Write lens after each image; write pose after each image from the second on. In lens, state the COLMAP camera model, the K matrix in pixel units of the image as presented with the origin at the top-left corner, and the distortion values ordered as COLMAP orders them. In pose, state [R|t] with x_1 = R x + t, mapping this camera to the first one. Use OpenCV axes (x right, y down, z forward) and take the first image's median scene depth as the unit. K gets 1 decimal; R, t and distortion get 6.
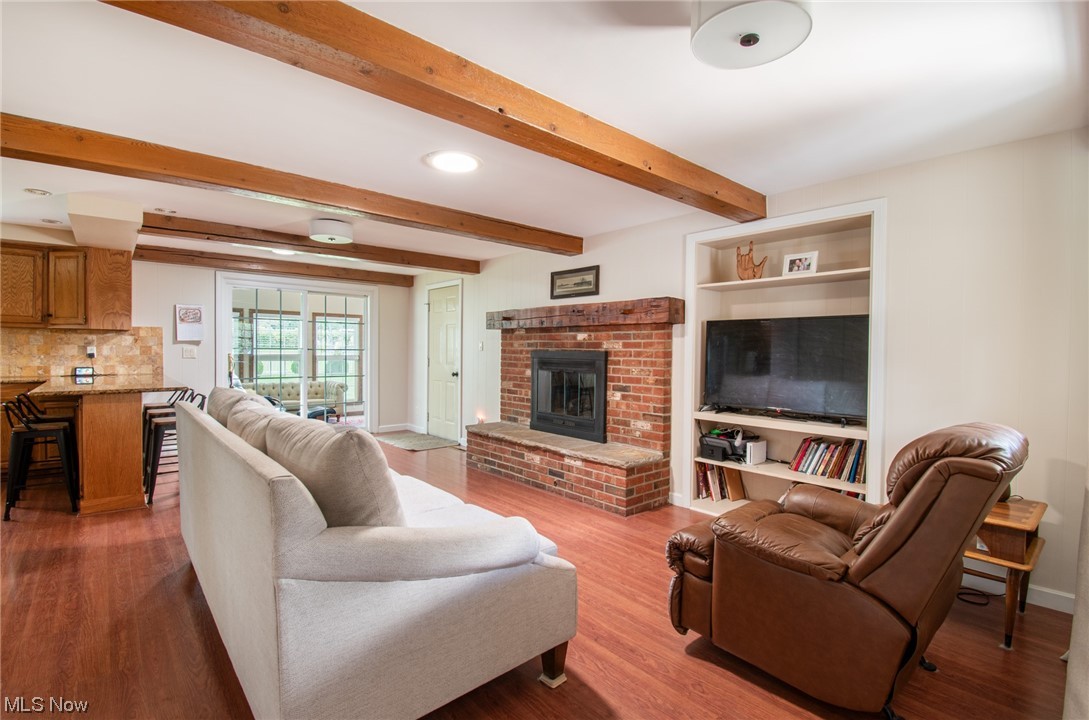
lens RADIAL K [[494.4, 0, 547.2], [0, 494.4, 361.0], [0, 0, 1]] dist [-0.000647, -0.001946]
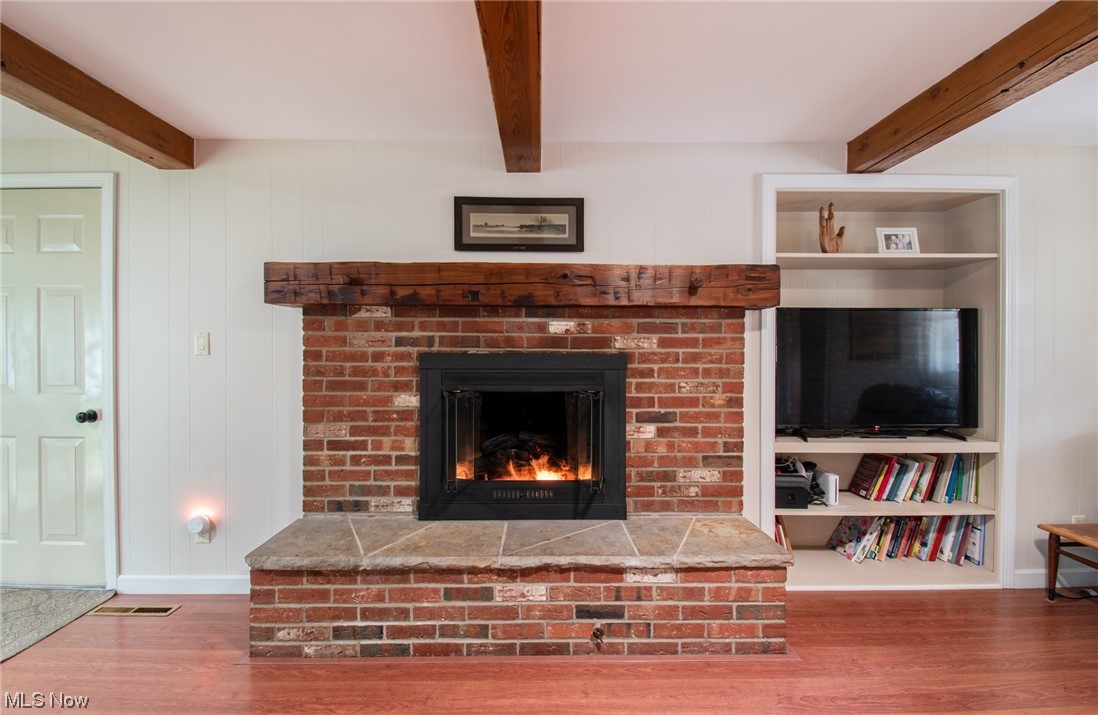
lens RADIAL K [[499.0, 0, 549.3], [0, 499.0, 352.8], [0, 0, 1]] dist [0.018344, -0.005858]
pose [[0.654470, -0.014510, 0.755948, -0.364841], [0.022342, 0.999750, -0.000154, -0.022316], [-0.755757, 0.016990, 0.654631, 0.695191]]
